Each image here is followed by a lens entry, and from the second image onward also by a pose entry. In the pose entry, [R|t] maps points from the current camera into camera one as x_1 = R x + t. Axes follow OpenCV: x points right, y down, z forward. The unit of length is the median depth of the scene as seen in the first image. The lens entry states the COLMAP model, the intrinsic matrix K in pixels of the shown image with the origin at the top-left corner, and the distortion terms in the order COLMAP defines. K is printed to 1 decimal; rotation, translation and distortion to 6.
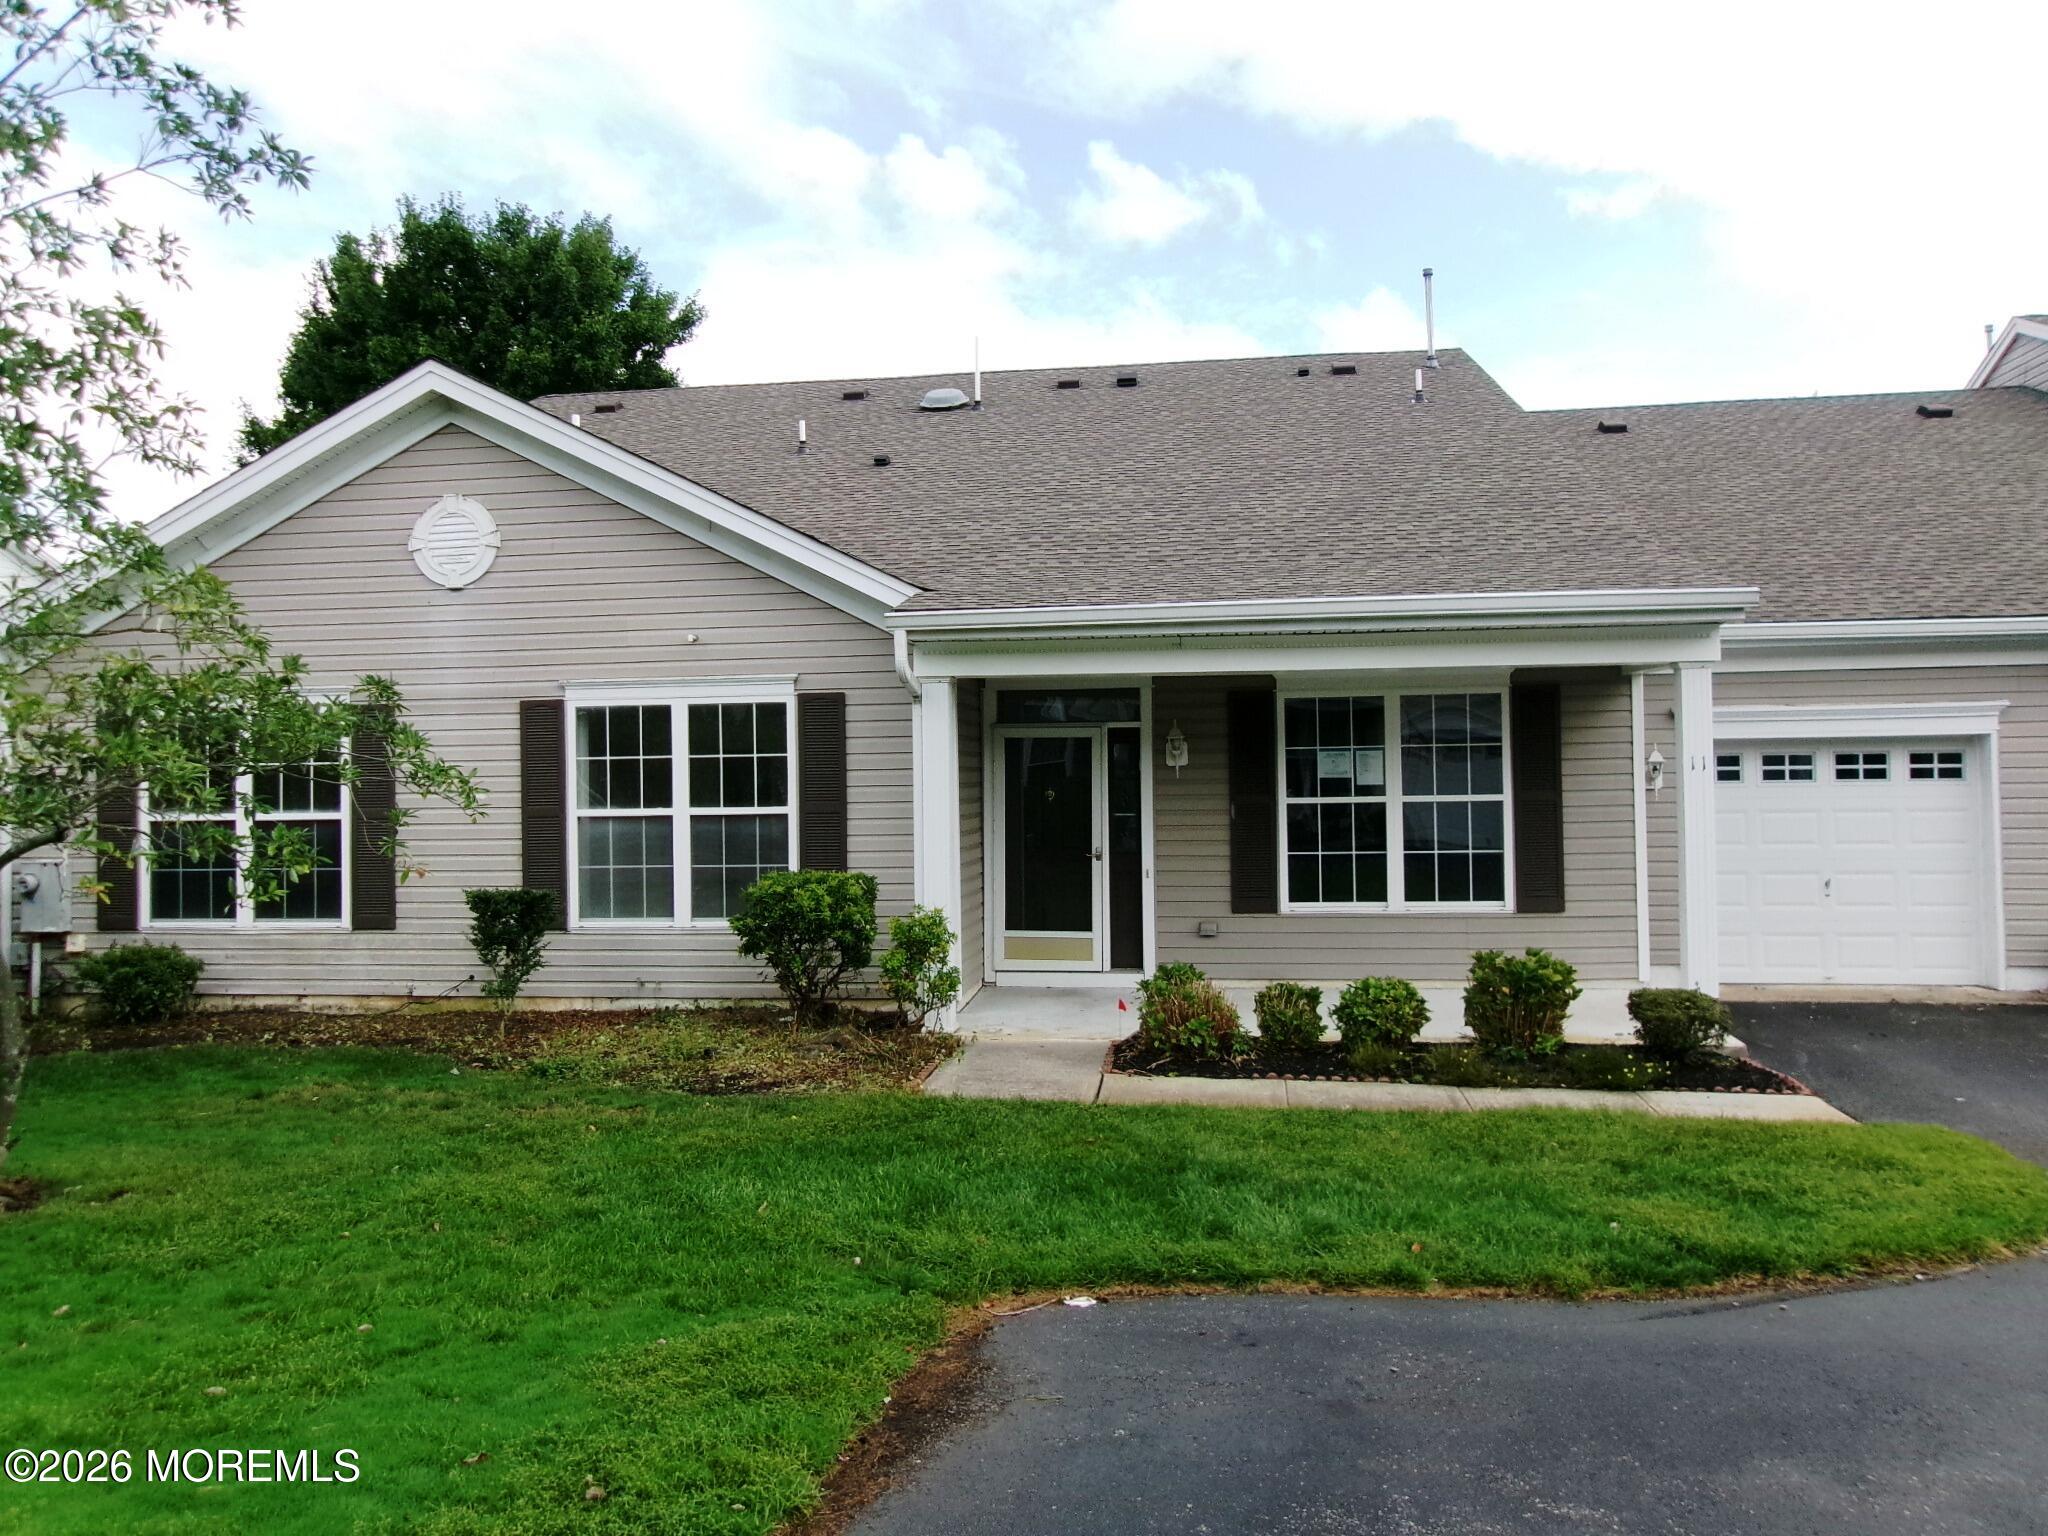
lens RADIAL K [[1668.2, 0, 1024.0], [0, 1668.2, 768.0], [0, 0, 1]] dist [-0.037994, 0.003033]
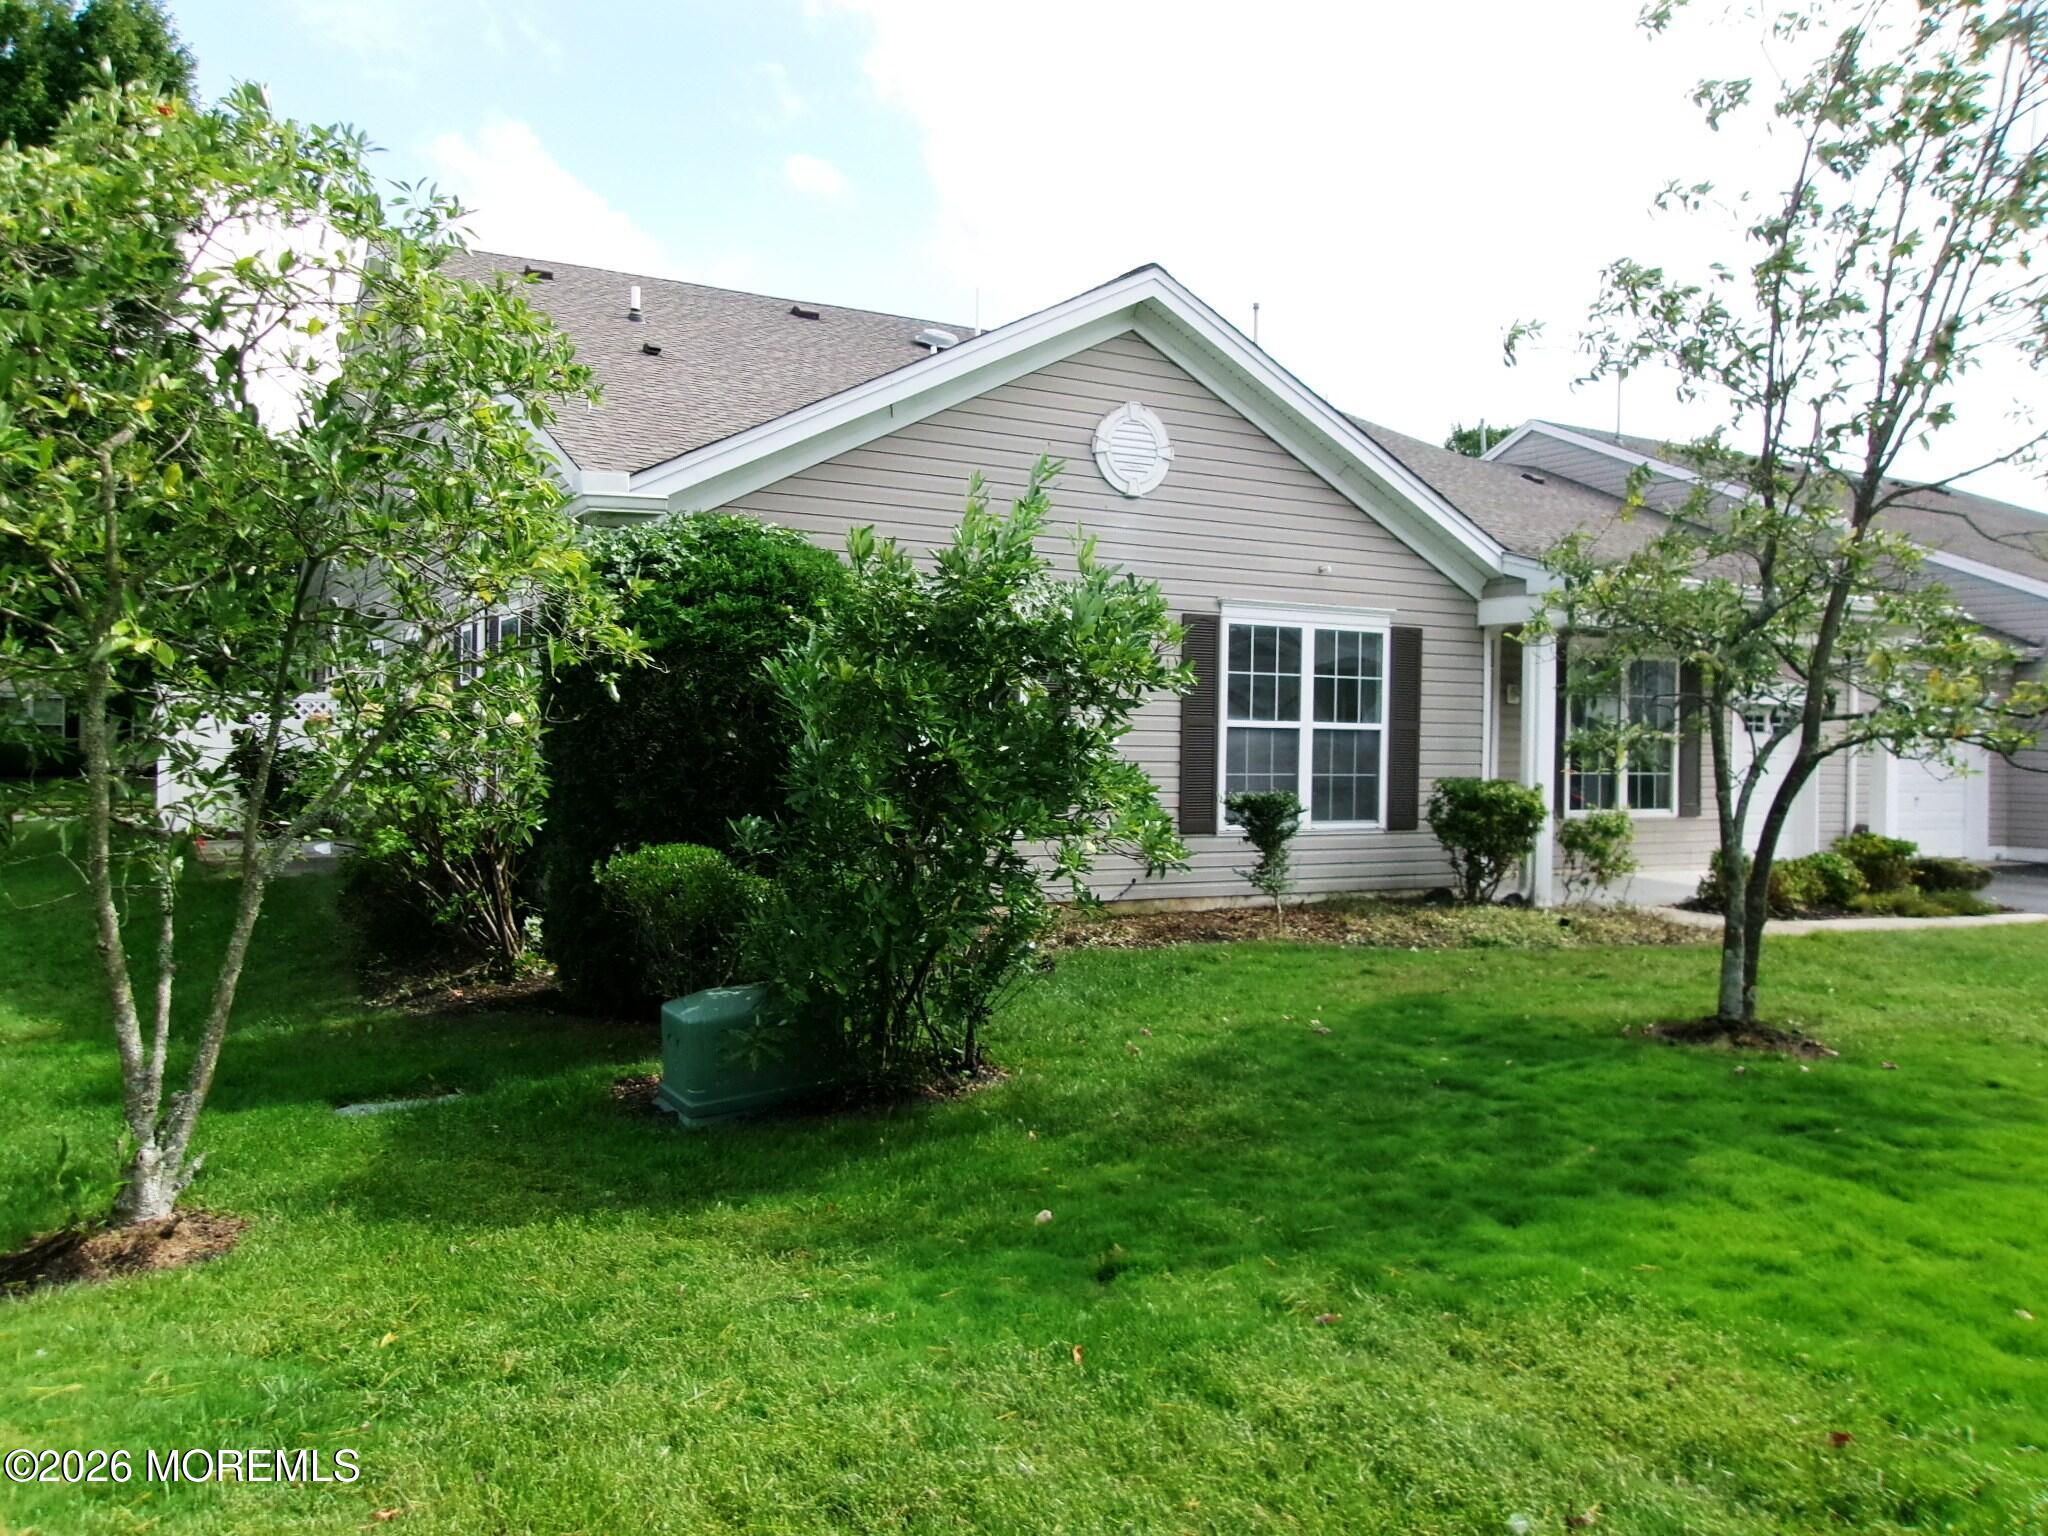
lens RADIAL K [[1594.1, 0, 987.9], [0, 1594.1, 762.5], [0, 0, 1]] dist [-0.035672, 0.099507]
pose [[0.805034, 0.018236, 0.592948, -0.956847], [-0.045604, 0.998472, 0.031208, 0.026107], [-0.591473, -0.052164, 0.804636, 0.260694]]
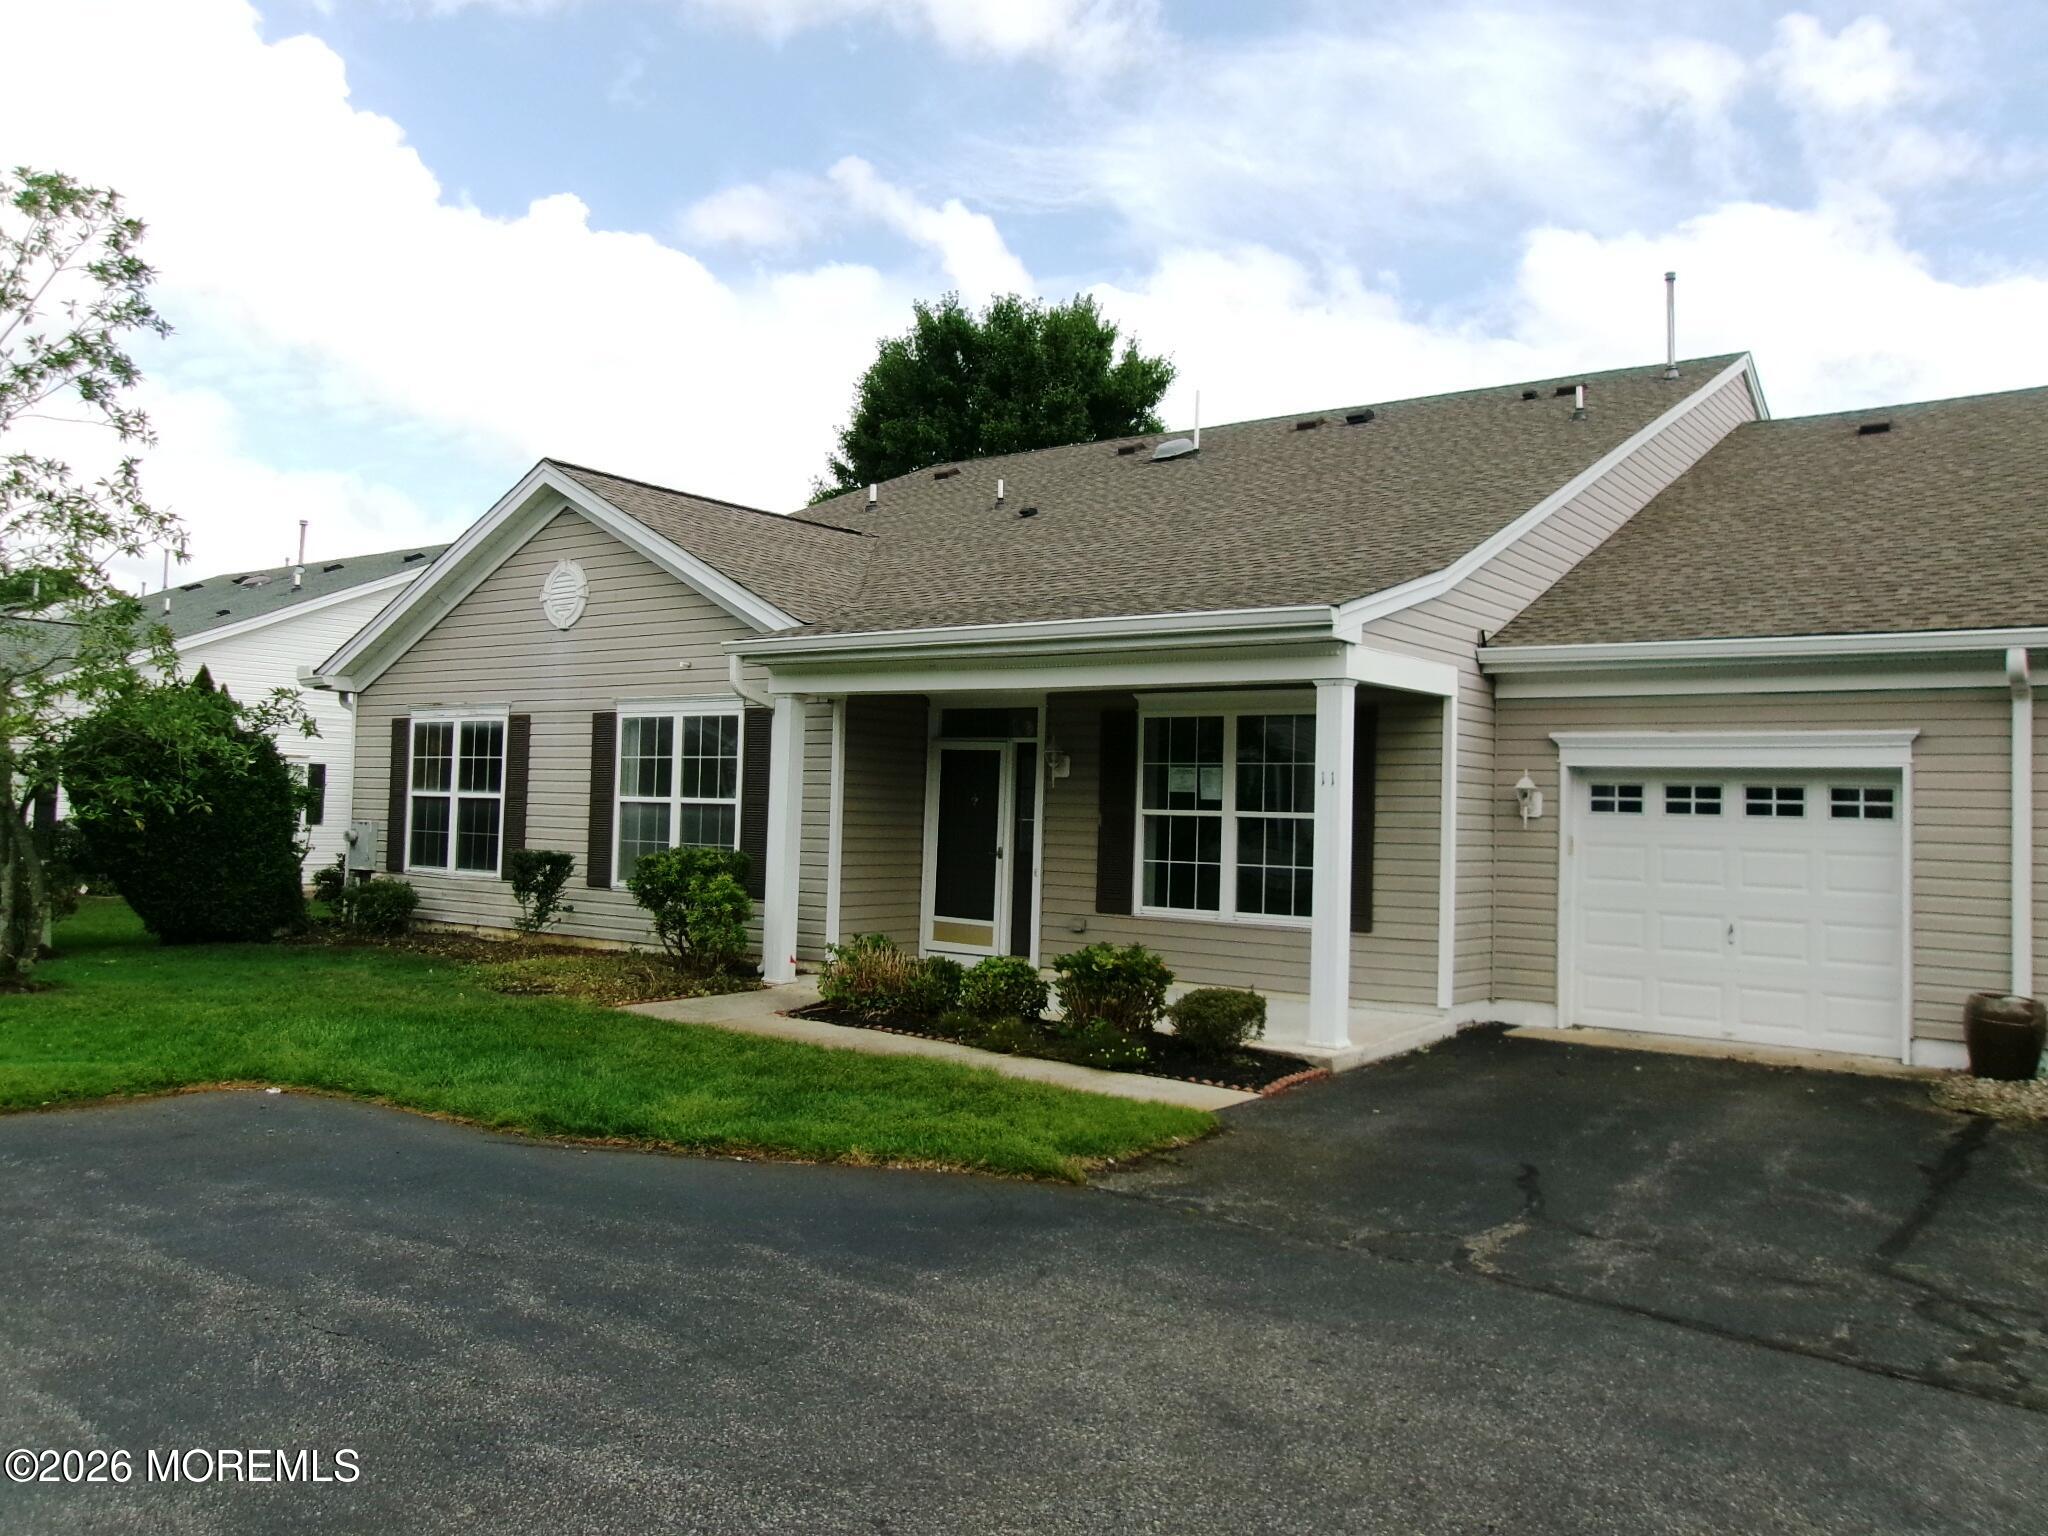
lens RADIAL K [[1586.4, 0, 1030.1], [0, 1586.4, 673.9], [0, 0, 1]] dist [-0.001079, -0.008698]
pose [[0.884107, 0.000065, -0.467284, 0.580083], [-0.031277, 0.997766, -0.059037, -0.006959], [0.466236, 0.066810, 0.882134, 0.040850]]
